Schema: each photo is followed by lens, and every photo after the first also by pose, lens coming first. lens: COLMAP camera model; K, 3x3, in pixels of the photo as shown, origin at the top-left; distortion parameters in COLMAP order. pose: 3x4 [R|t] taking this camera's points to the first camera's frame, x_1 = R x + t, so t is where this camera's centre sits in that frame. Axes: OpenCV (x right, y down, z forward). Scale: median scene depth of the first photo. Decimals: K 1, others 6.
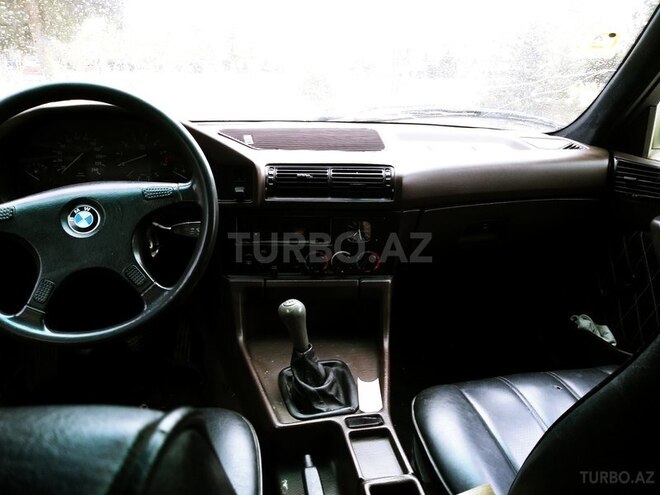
lens RADIAL K [[515.8, 0, 330.9], [0, 515.8, 247.0], [0, 0, 1]] dist [0.013923, -0.008880]
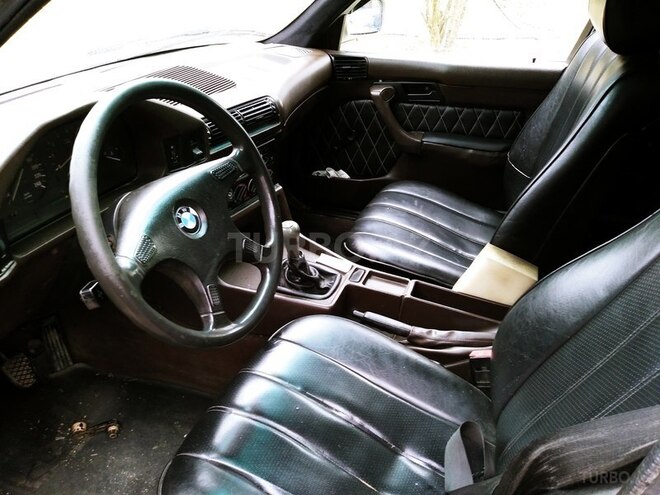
lens RADIAL K [[515.8, 0, 330.2], [0, 515.8, 247.9], [0, 0, 1]] dist [0.013923, -0.008880]
pose [[0.547213, -0.439621, 0.712244, -0.693869], [0.274553, 0.898151, 0.343431, -0.178302], [-0.790682, 0.007619, 0.612179, 0.116575]]
